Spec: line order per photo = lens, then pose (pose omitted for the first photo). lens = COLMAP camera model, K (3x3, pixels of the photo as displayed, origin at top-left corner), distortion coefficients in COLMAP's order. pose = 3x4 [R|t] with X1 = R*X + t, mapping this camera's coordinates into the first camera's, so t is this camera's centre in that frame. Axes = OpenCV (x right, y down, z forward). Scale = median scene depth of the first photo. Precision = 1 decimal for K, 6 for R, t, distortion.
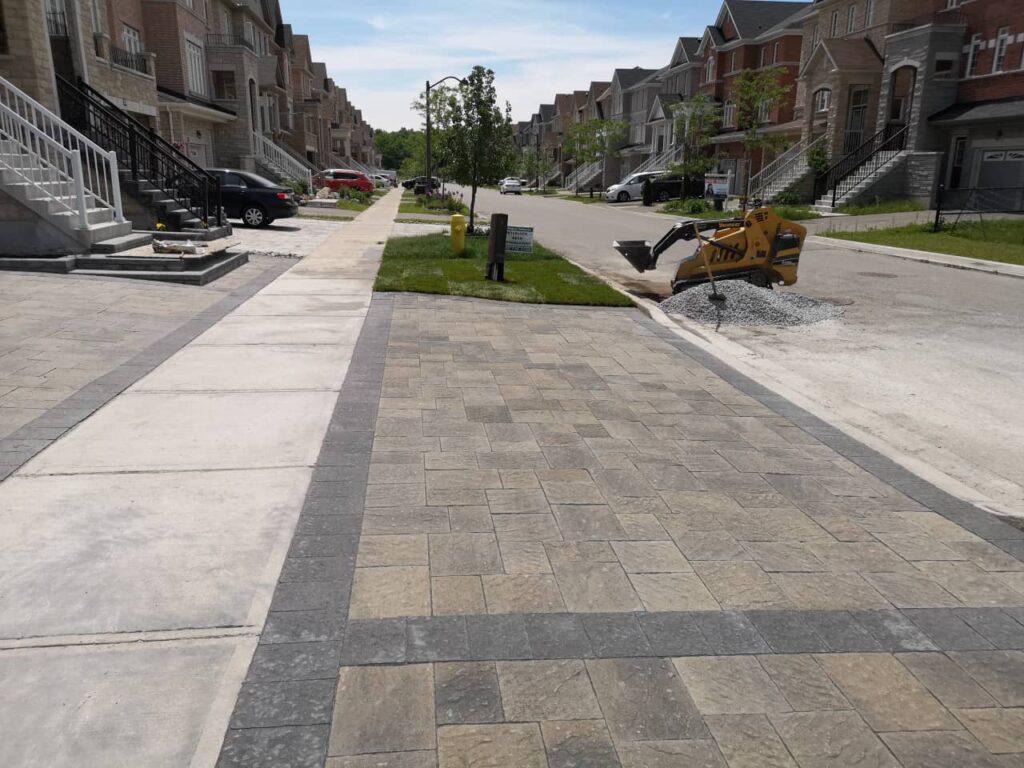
lens RADIAL K [[783.9, 0, 512.0], [0, 783.9, 384.0], [0, 0, 1]] dist [0.058561, -0.058011]
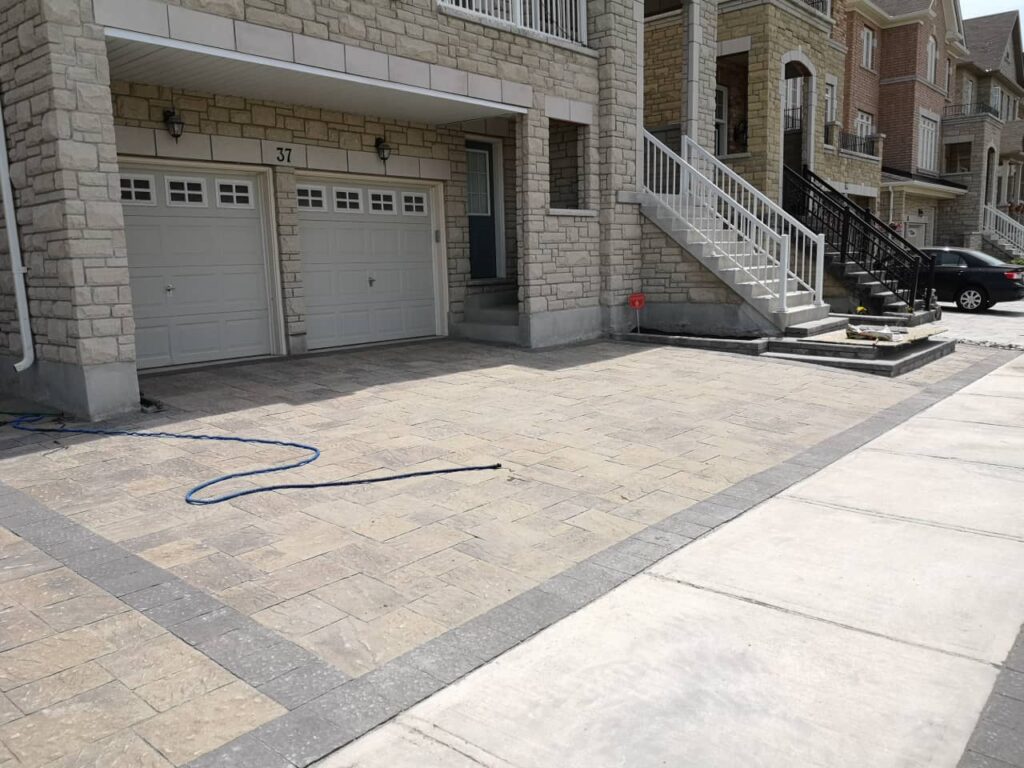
lens RADIAL K [[812.2, 0, 512.0], [0, 812.2, 384.0], [0, 0, 1]] dist [0.030244, -0.042833]
pose [[0.681222, 0.085492, -0.727068, -0.015909], [-0.159930, 0.986548, -0.033843, -0.015073], [0.714394, 0.139334, 0.685731, 0.060688]]
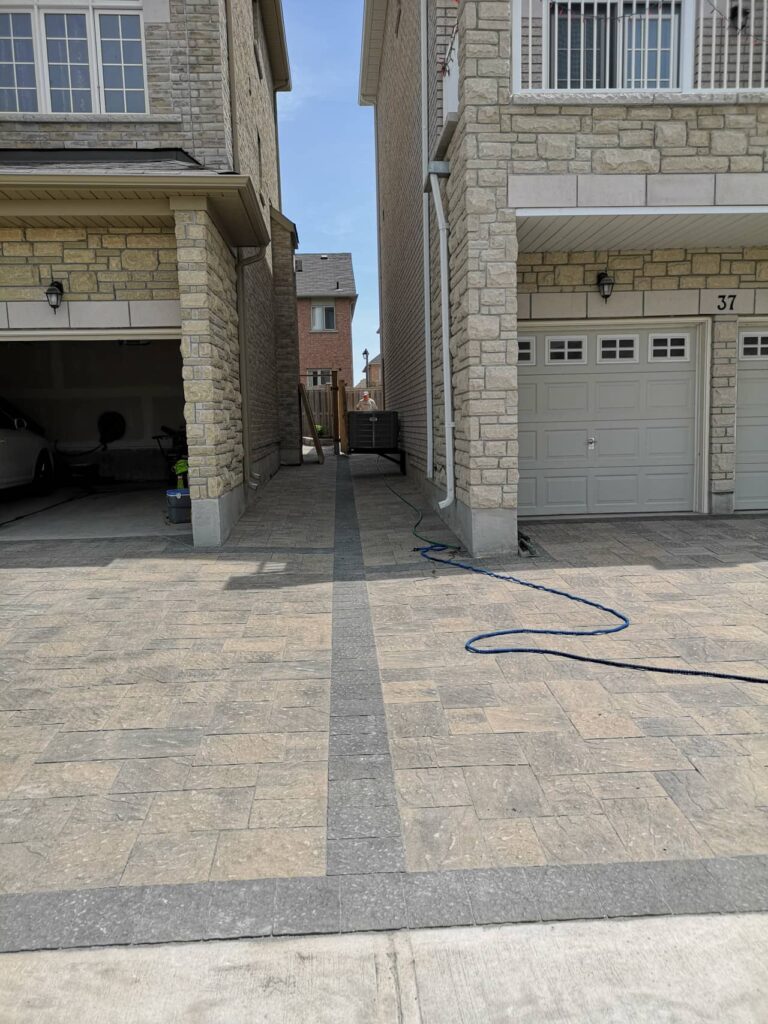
lens RADIAL K [[783.9, 0, 384.0], [0, 783.9, 512.0], [0, 0, 1]] dist [0.058561, -0.058011]
pose [[-0.059817, 0.109573, -0.992177, -0.004291], [-0.240314, 0.963142, 0.120855, -0.051598], [0.968850, 0.245663, -0.031280, 0.173781]]
